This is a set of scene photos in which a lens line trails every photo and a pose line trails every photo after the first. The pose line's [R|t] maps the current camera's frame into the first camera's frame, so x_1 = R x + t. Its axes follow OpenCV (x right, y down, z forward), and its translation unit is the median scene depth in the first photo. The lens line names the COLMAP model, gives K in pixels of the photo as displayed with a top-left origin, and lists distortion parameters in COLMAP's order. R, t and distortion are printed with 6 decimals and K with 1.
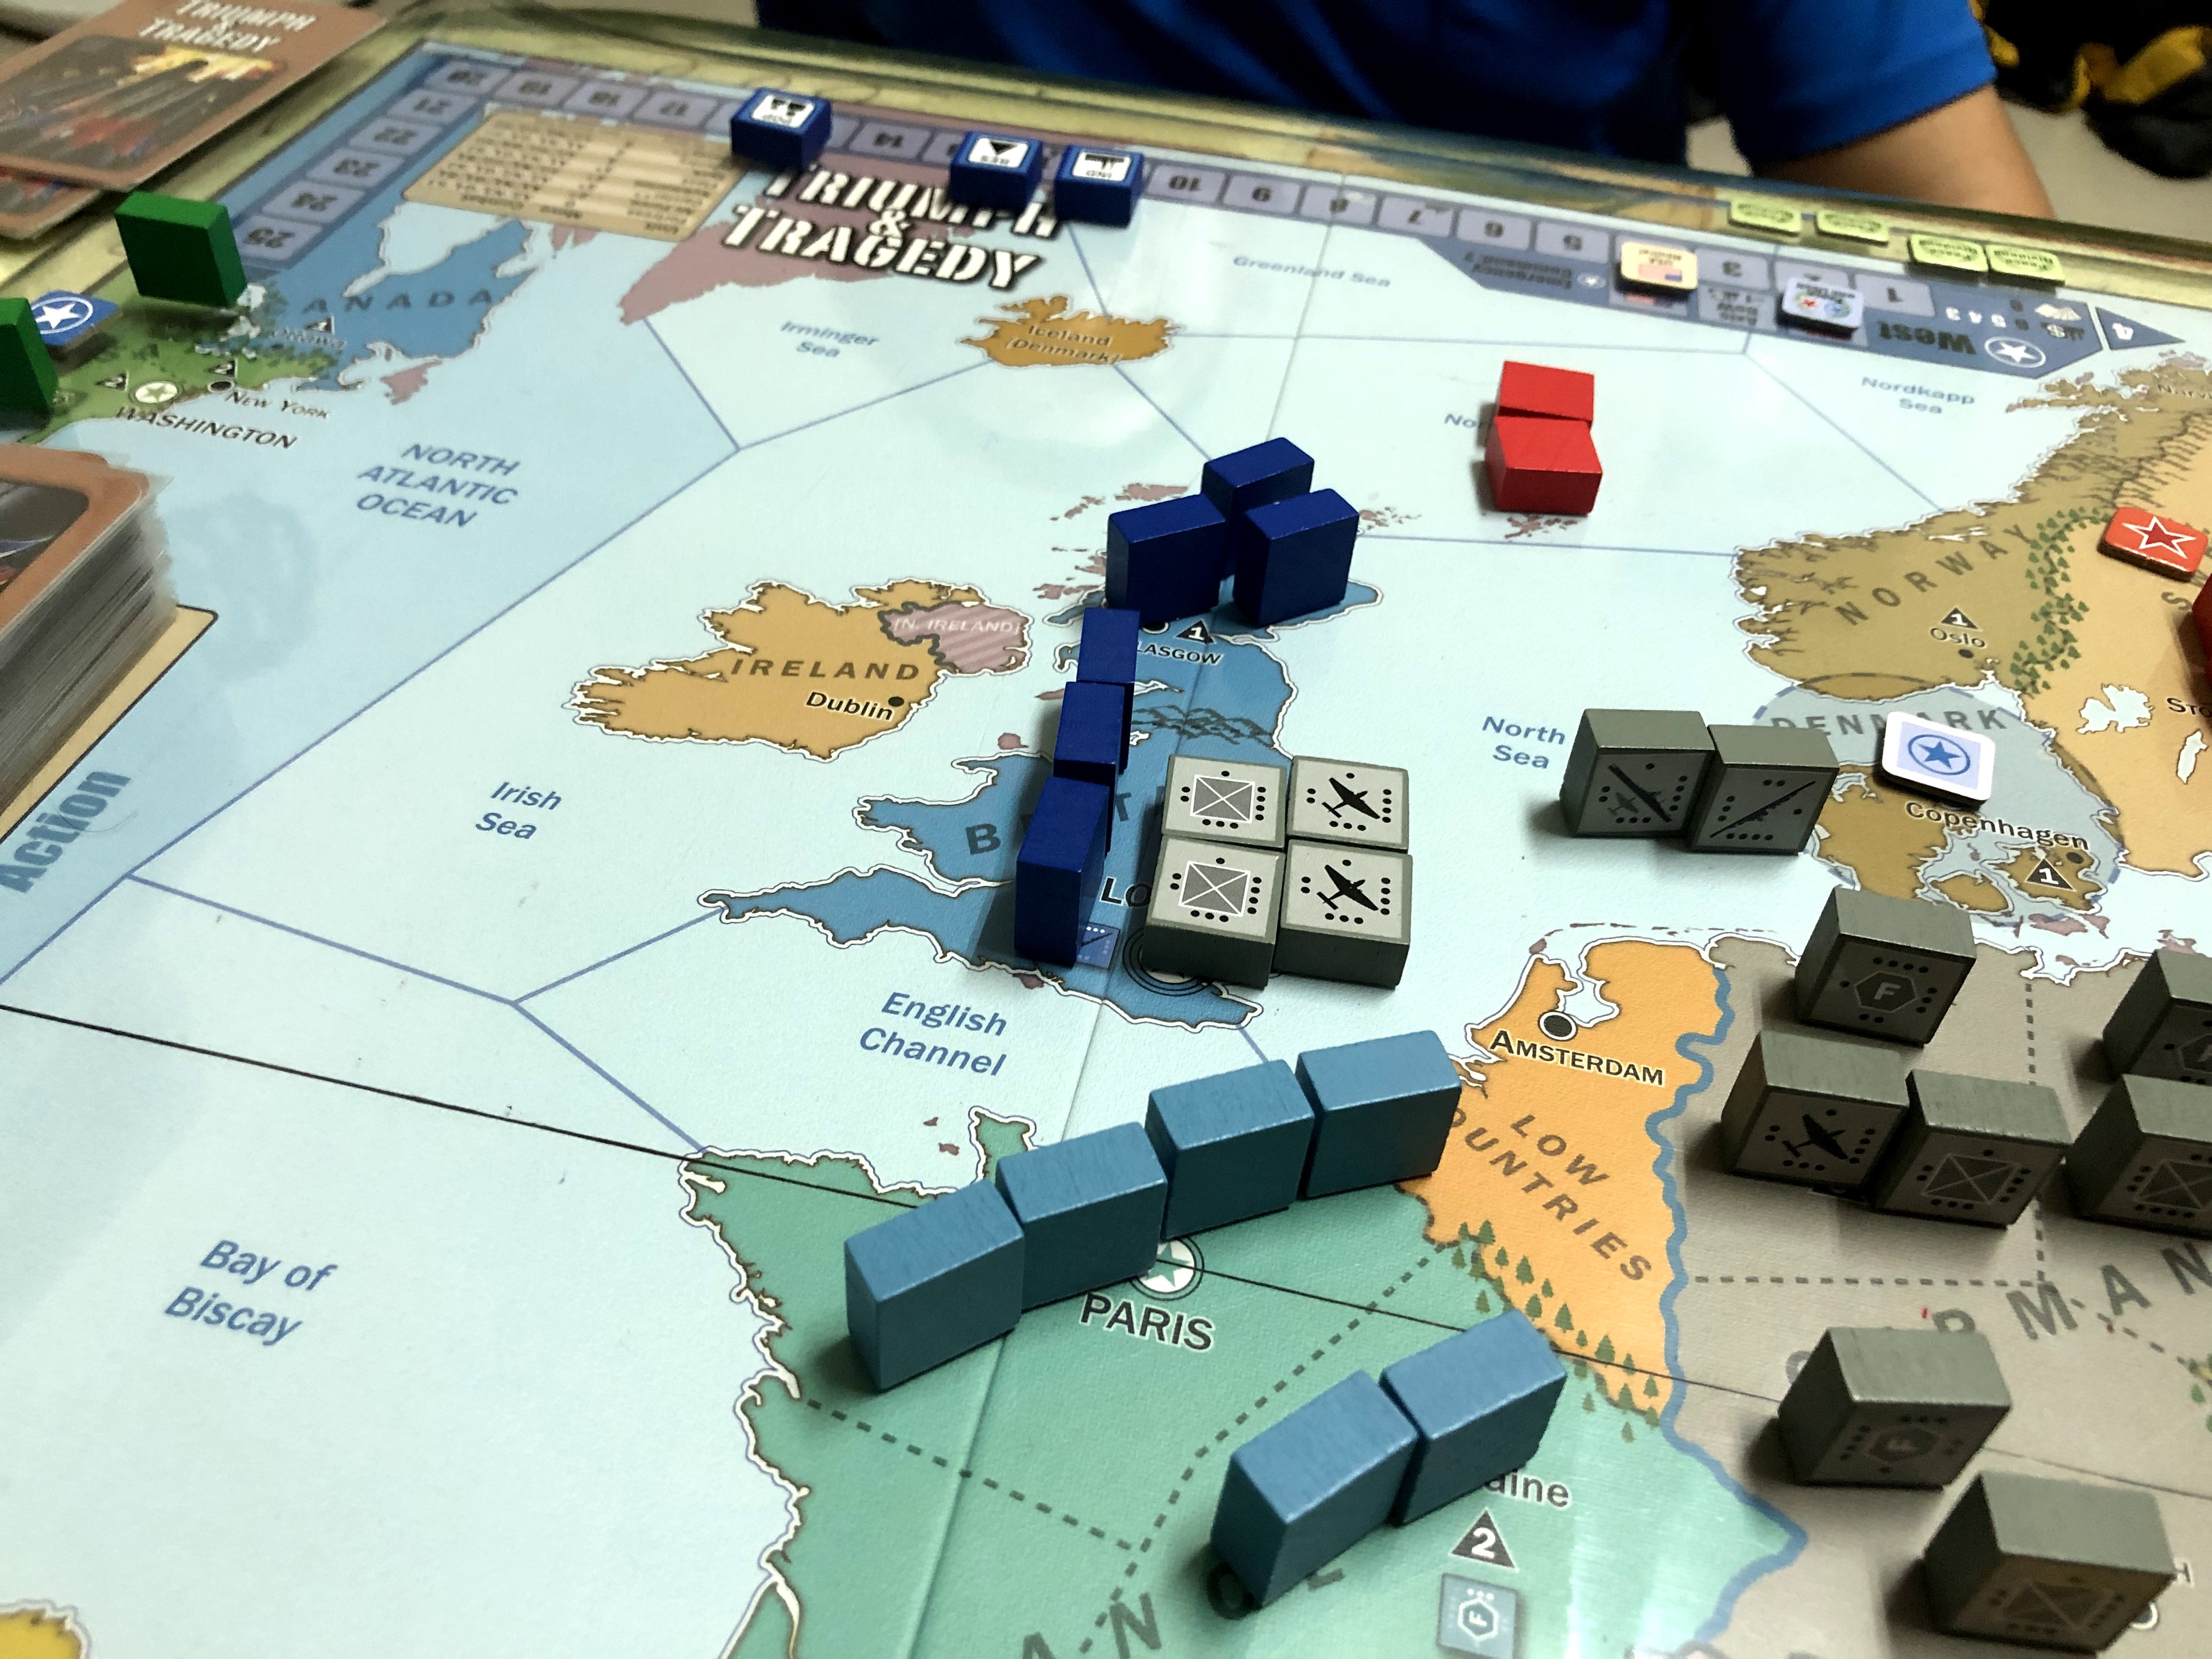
lens RADIAL K [[1795.1, 0, 1110.0], [0, 1795.1, 831.4], [0, 0, 1]] dist [0.013678, -0.030010]
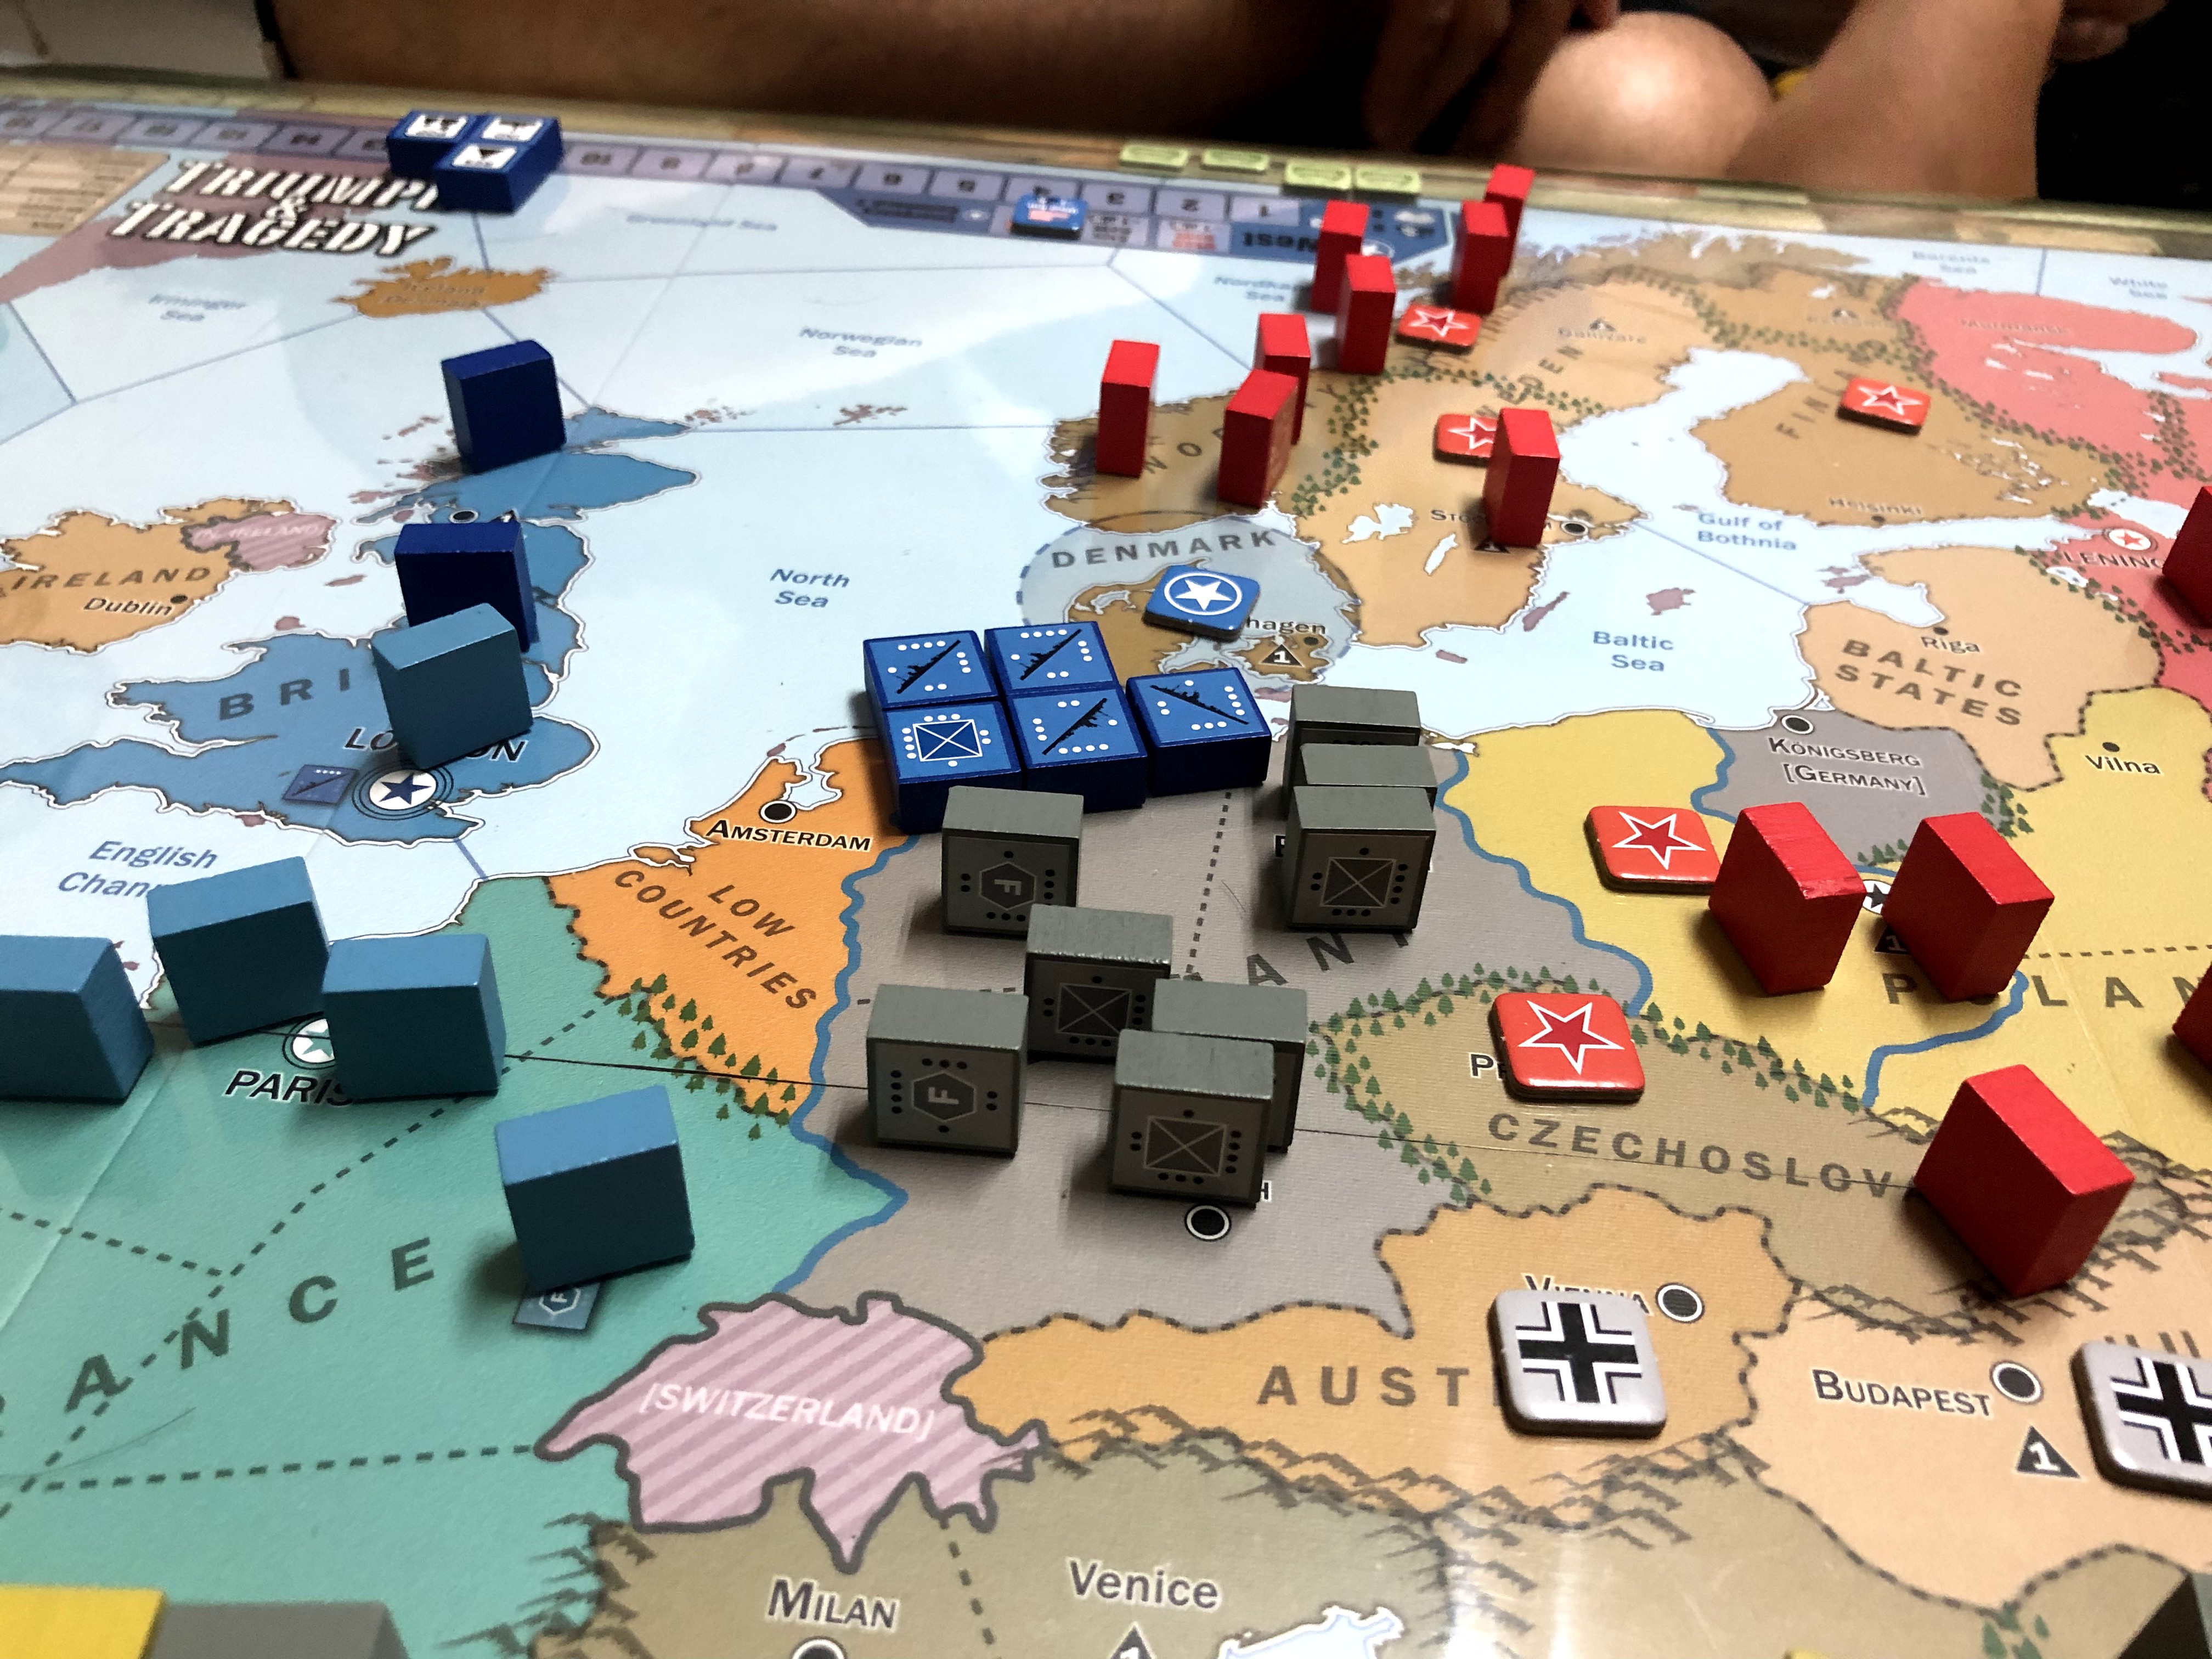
lens RADIAL K [[1795.1, 0, 1110.6], [0, 1795.1, 853.9], [0, 0, 1]] dist [0.013678, -0.030010]
pose [[0.990503, -0.099167, 0.095233, 0.253211], [0.104175, 0.993345, -0.049124, 0.152487], [-0.089727, 0.058578, 0.994242, -0.042140]]
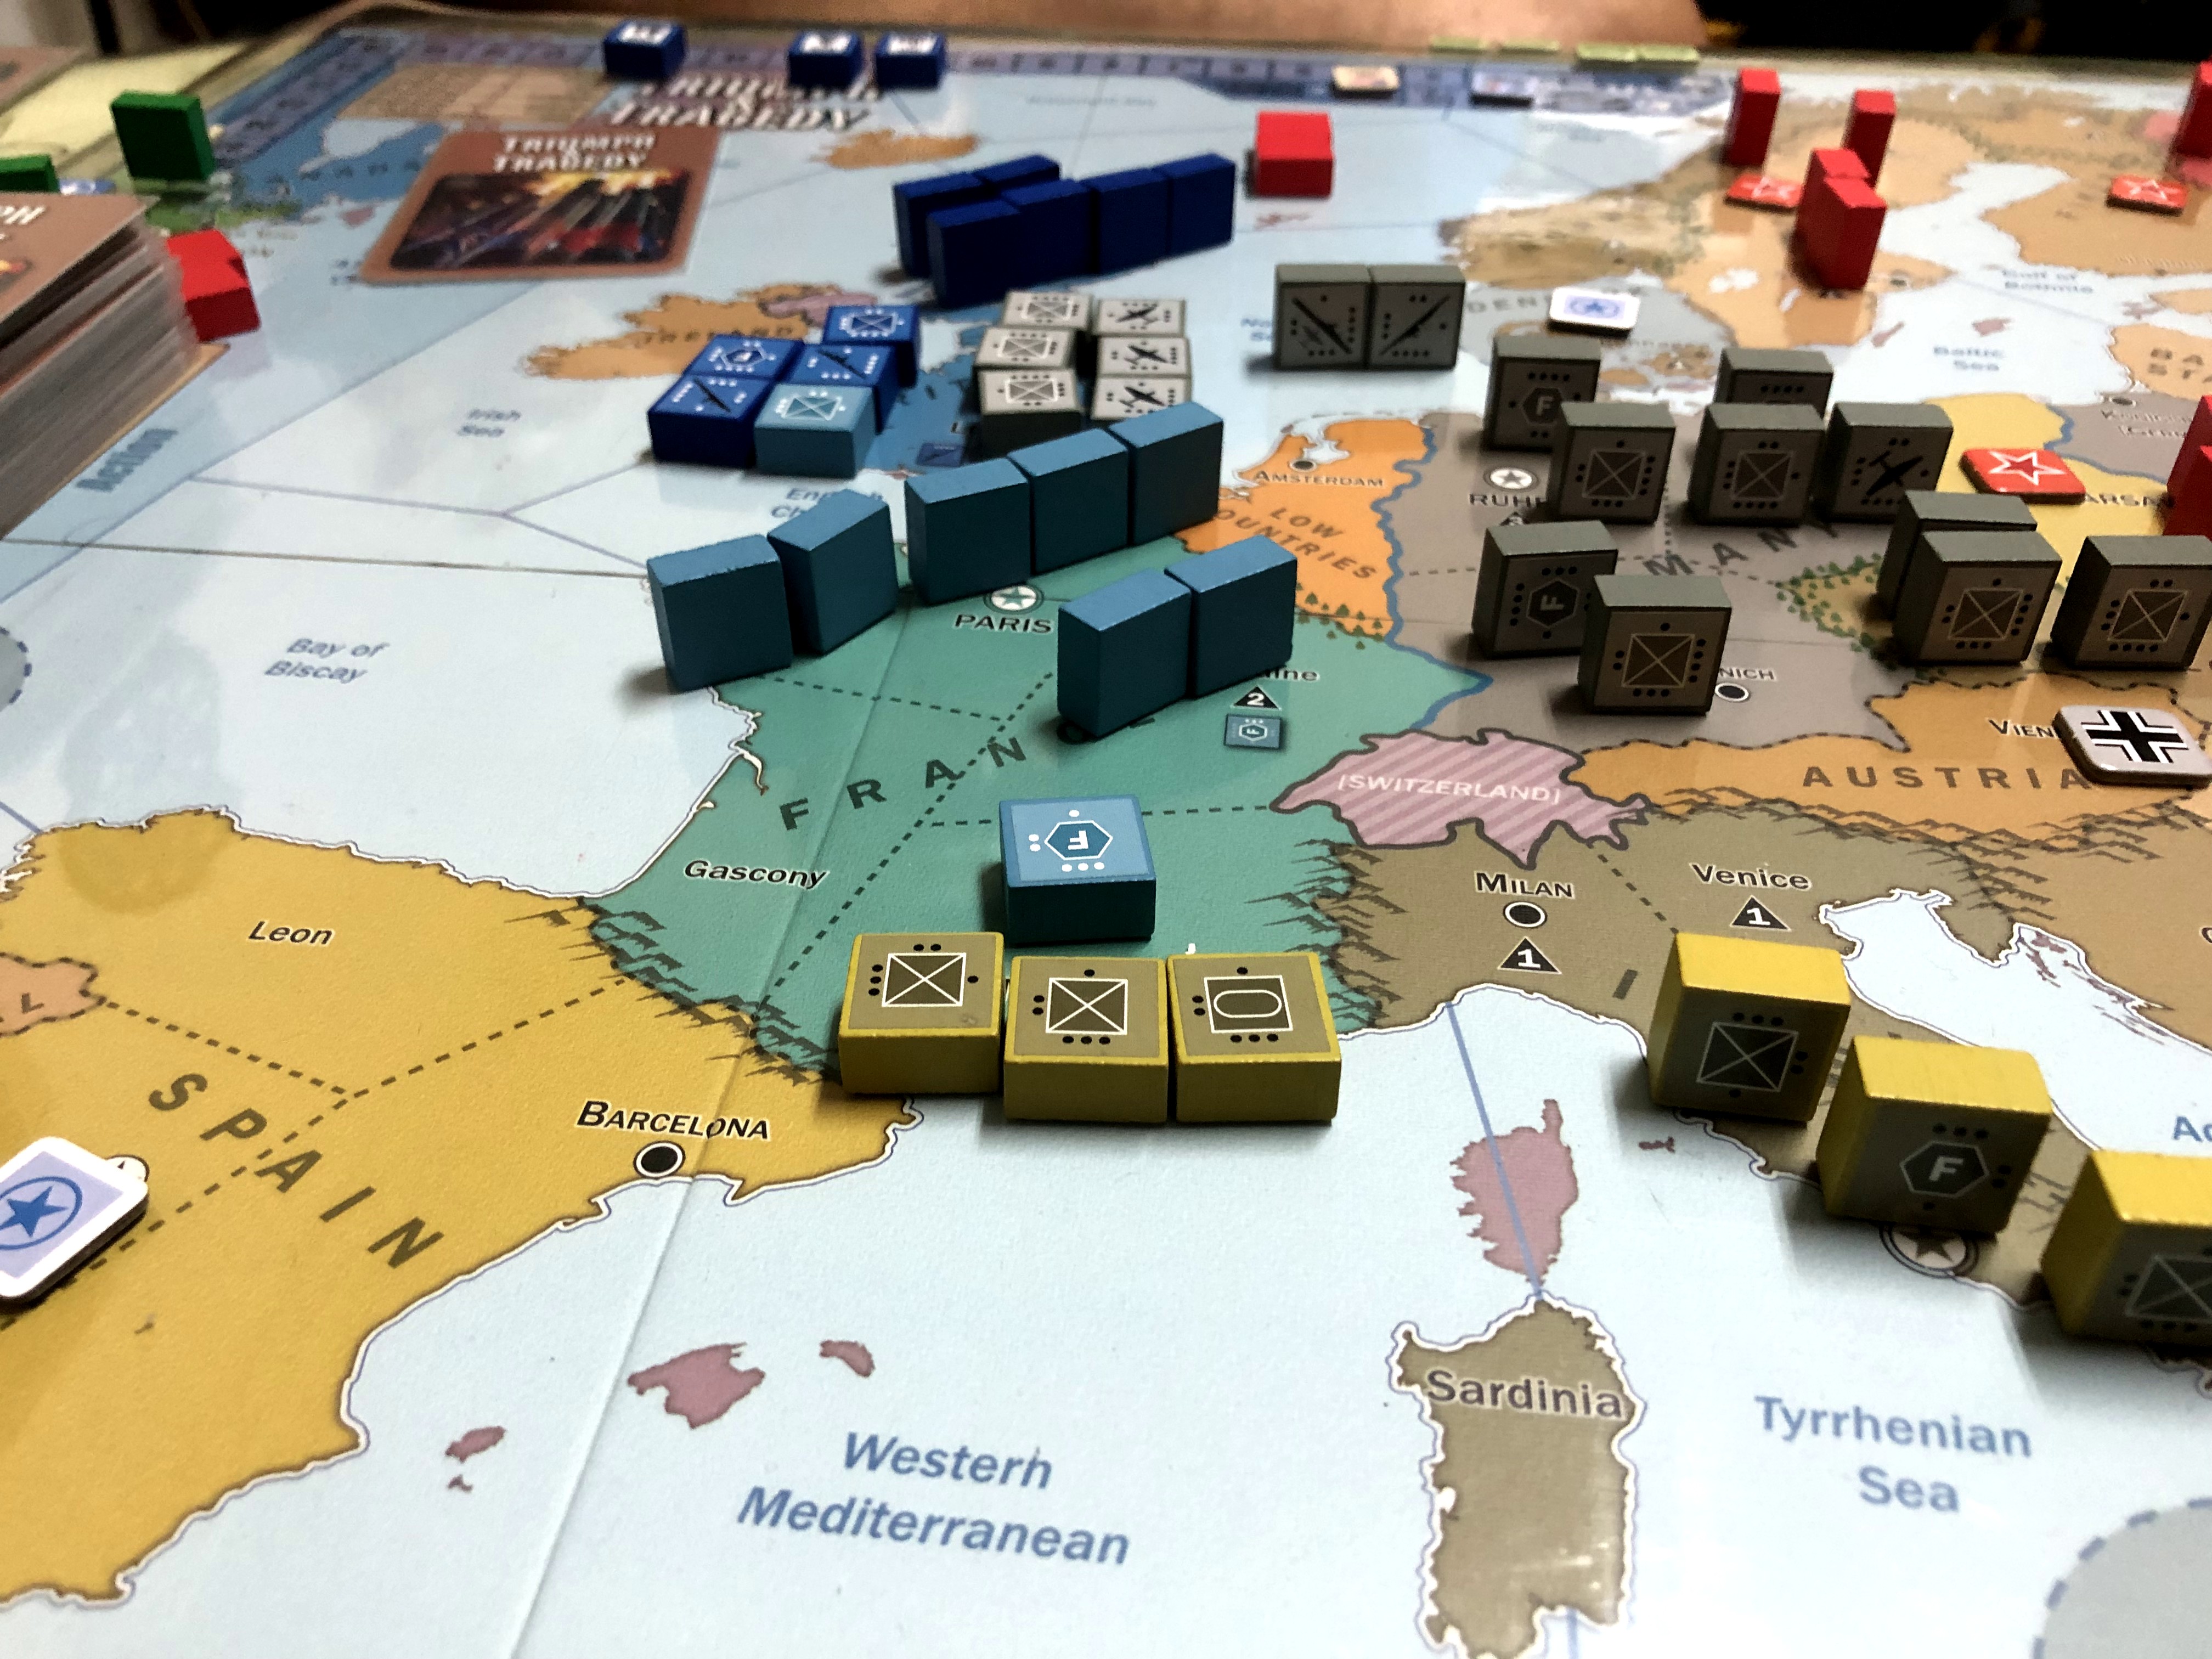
lens RADIAL K [[1795.1, 0, 1093.7], [0, 1795.1, 844.7], [0, 0, 1]] dist [0.013678, -0.030010]
pose [[0.992889, -0.112078, 0.040113, 0.009708], [0.115322, 0.989185, -0.090633, 0.360825], [-0.029521, 0.094615, 0.995076, -0.203712]]
